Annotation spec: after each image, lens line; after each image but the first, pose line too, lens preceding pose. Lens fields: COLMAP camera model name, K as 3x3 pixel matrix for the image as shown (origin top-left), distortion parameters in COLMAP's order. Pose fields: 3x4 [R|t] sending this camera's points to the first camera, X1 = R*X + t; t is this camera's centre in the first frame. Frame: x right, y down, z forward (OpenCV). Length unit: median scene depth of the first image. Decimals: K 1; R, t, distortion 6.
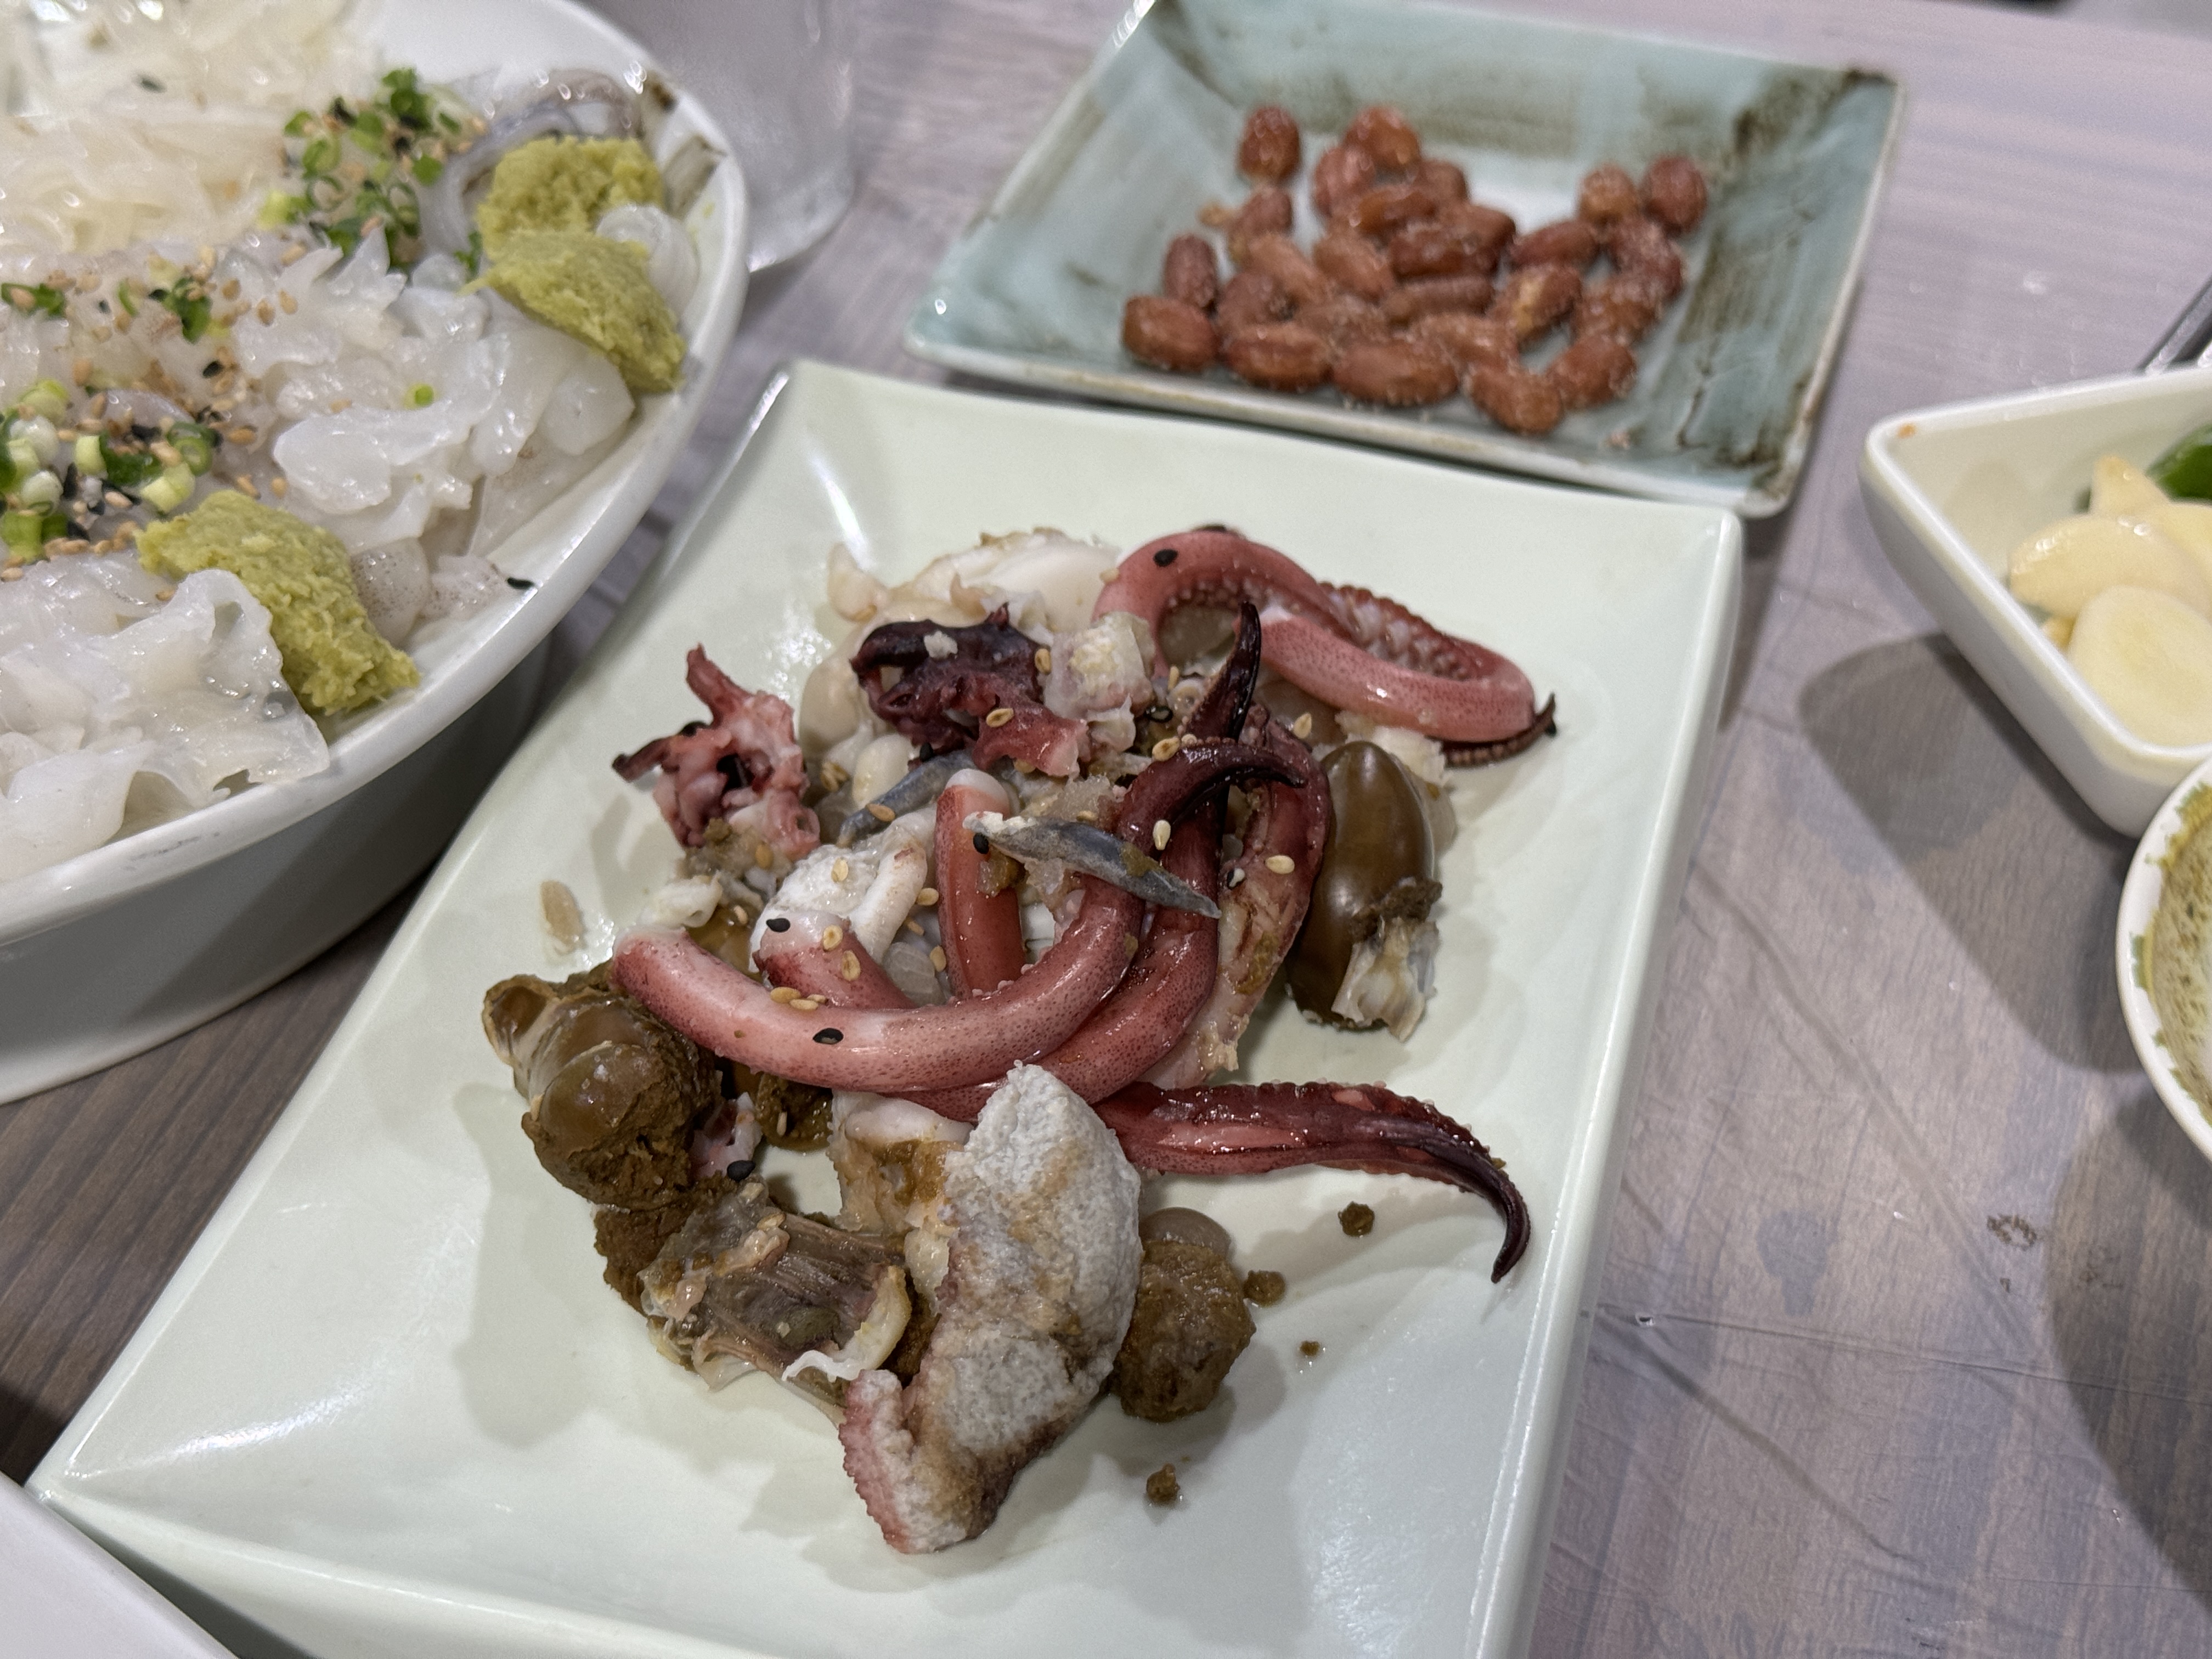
lens RADIAL K [[3105.9, 0, 1112.5], [0, 3105.9, 838.1], [0, 0, 1]] dist [0.103085, 0.000000]
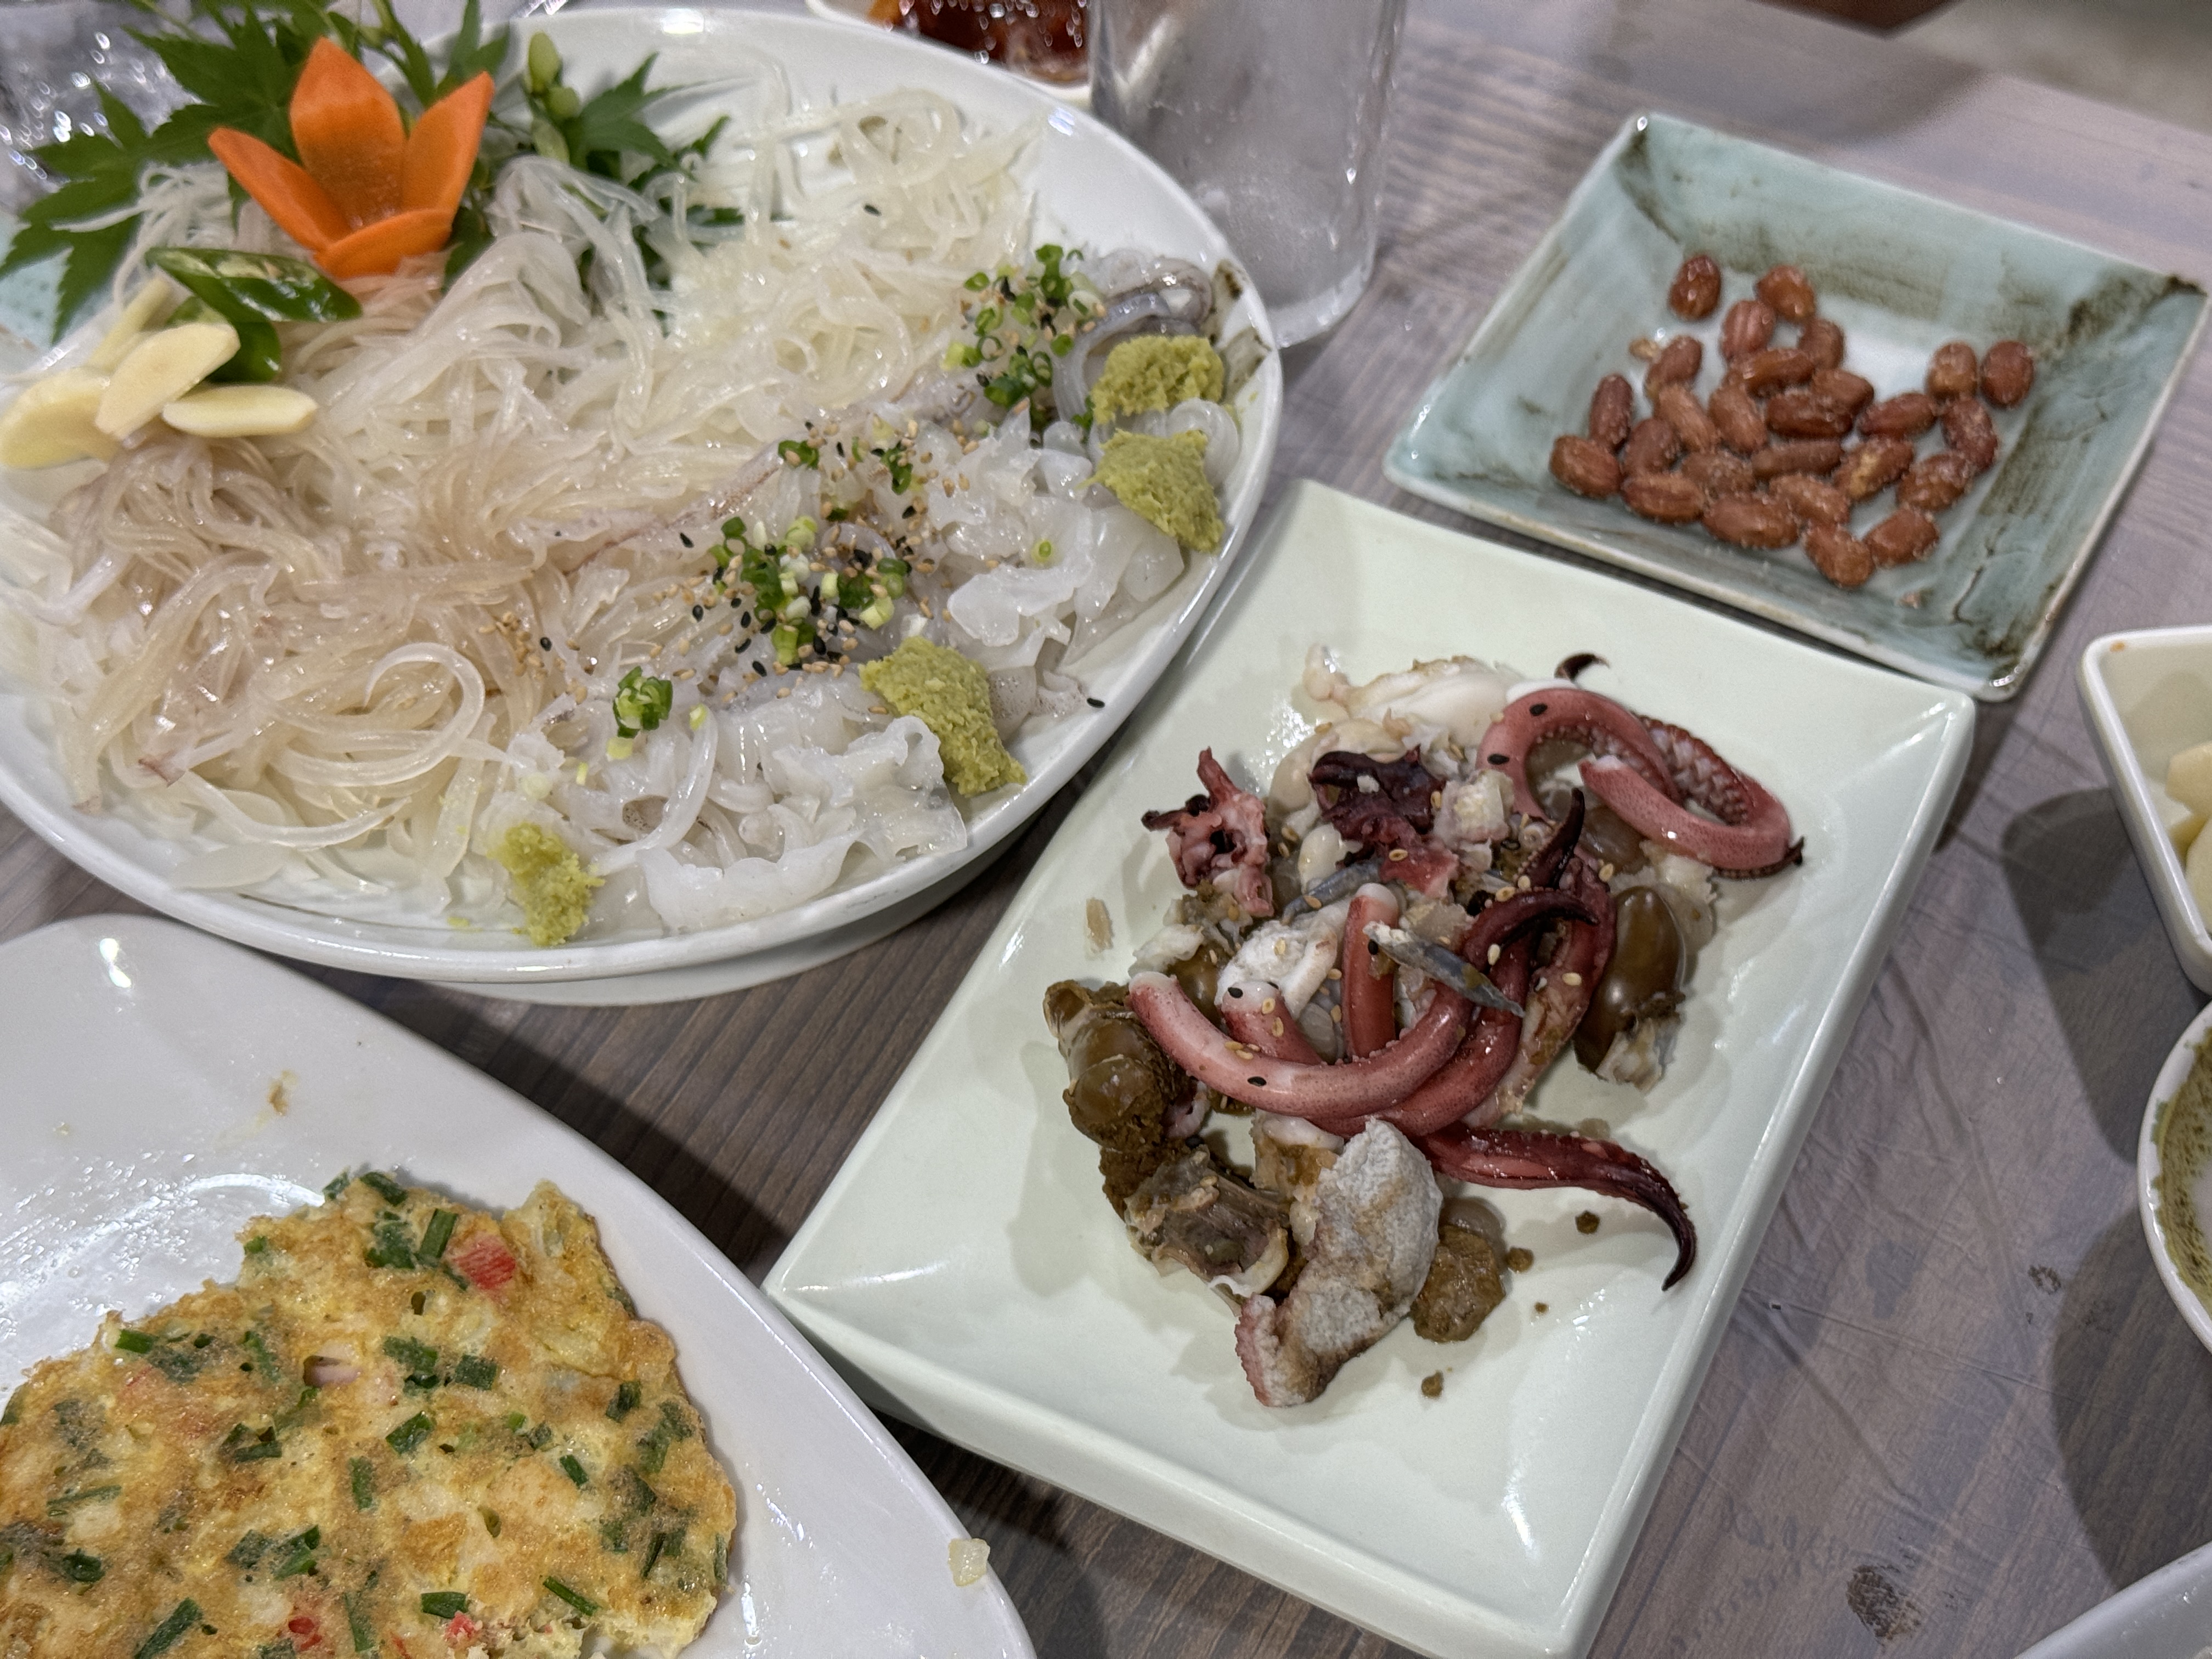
lens RADIAL K [[3105.9, 0, 1105.5], [0, 3105.9, 821.6], [0, 0, 1]] dist [0.103085, 0.000000]
pose [[0.980537, 0.134404, -0.143115, 0.035474], [-0.108390, 0.978370, 0.176190, -0.285672], [0.163700, -0.157249, 0.973897, -0.455320]]
